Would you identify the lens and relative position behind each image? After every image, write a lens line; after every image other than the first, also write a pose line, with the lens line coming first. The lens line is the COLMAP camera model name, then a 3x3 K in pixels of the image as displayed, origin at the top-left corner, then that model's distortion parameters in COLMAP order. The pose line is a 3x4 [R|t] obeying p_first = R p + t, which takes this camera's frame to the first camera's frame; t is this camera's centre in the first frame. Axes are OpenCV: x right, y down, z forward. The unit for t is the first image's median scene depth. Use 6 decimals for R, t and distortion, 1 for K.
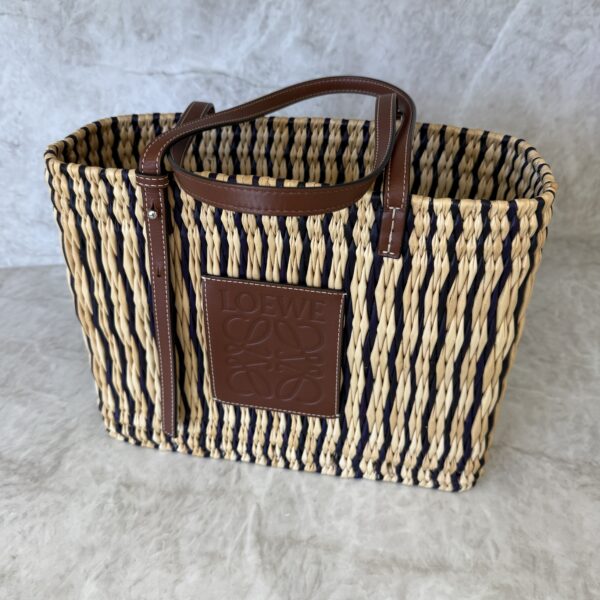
lens RADIAL K [[608.0, 0, 293.8], [0, 608.0, 299.4], [0, 0, 1]] dist [-0.017918, -0.002214]
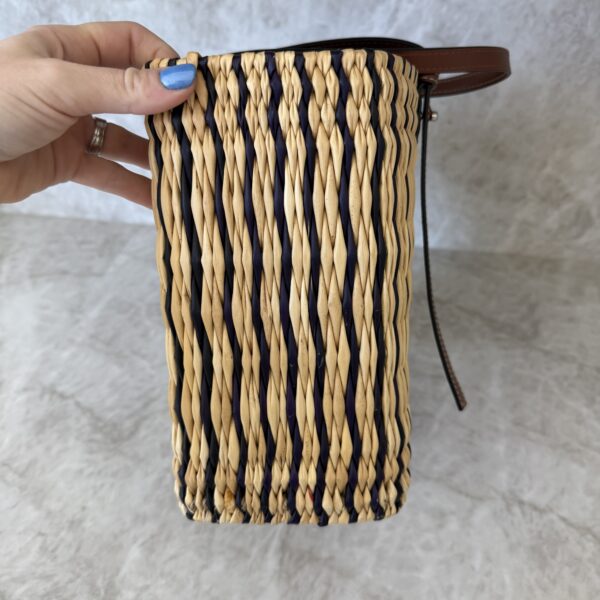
lens RADIAL K [[608.0, 0, 293.8], [0, 608.0, 299.4], [0, 0, 1]] dist [-0.017918, -0.002214]
pose [[0.956979, 0.167571, -0.236877, 0.135335], [-0.134088, 0.979379, 0.151117, -0.195378], [0.257315, -0.112854, 0.959715, 0.003652]]
